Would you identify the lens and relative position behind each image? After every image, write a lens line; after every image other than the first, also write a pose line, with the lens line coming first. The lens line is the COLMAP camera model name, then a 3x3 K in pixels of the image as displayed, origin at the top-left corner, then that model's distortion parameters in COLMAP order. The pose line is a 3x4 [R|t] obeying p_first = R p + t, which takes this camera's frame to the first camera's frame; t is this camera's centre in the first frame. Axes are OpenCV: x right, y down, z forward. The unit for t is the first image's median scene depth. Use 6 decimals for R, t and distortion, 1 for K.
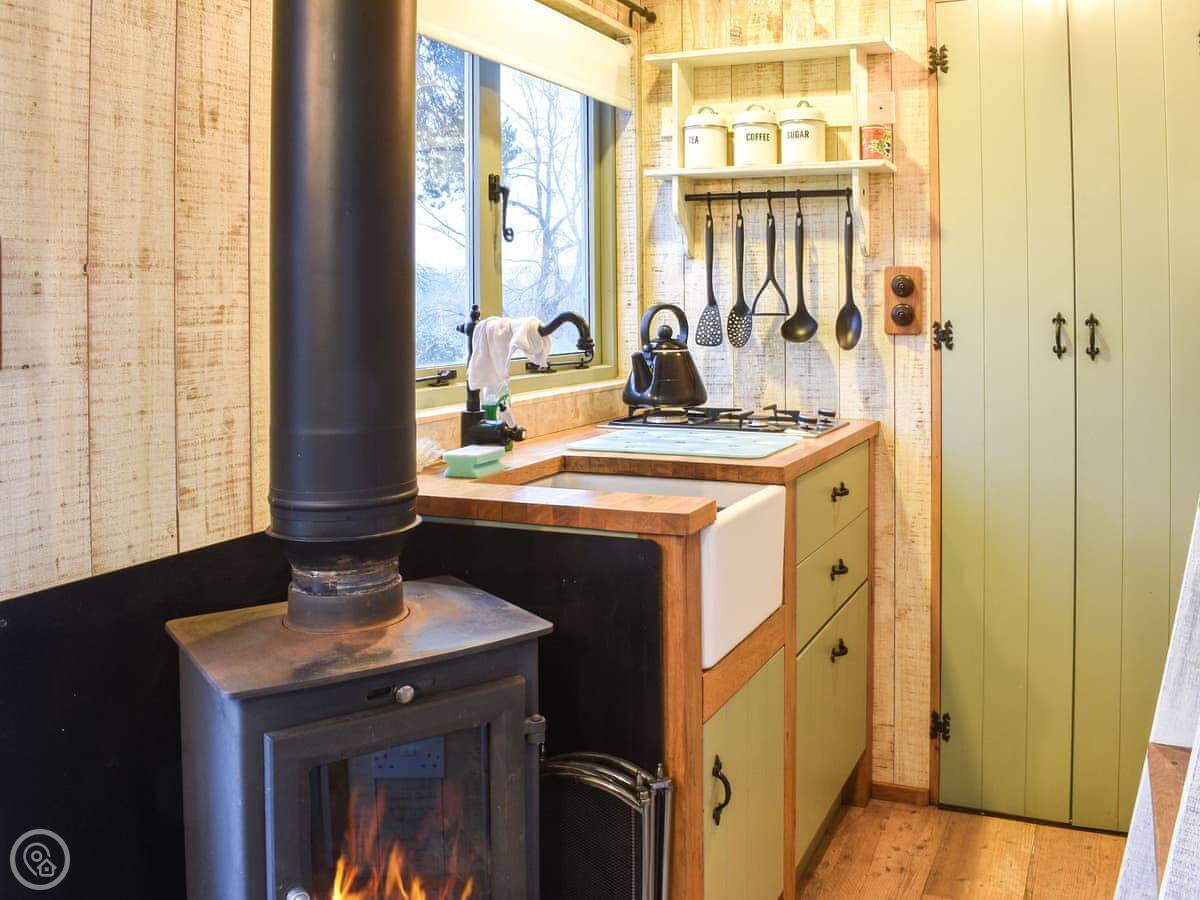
lens RADIAL K [[1348.1, 0, 600.0], [0, 1348.1, 450.0], [0, 0, 1]] dist [-0.134924, 0.011368]
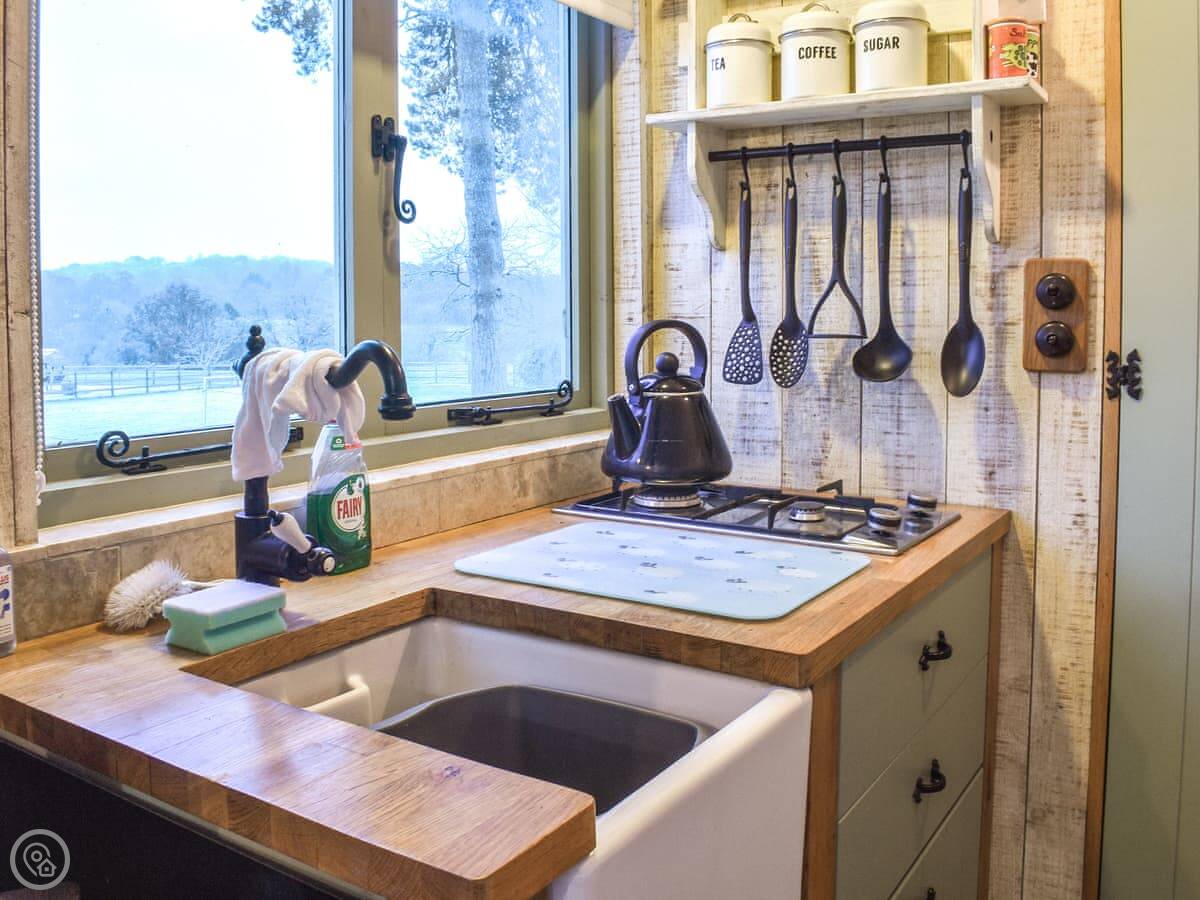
lens RADIAL K [[1219.3, 0, 534.4], [0, 1219.3, 451.6], [0, 0, 1]] dist [-0.108441, 0.013077]
pose [[0.984986, 0.019813, -0.171494, 0.087424], [-0.018542, 0.999787, 0.009013, -0.050425], [0.171636, -0.005698, 0.985144, 0.423416]]
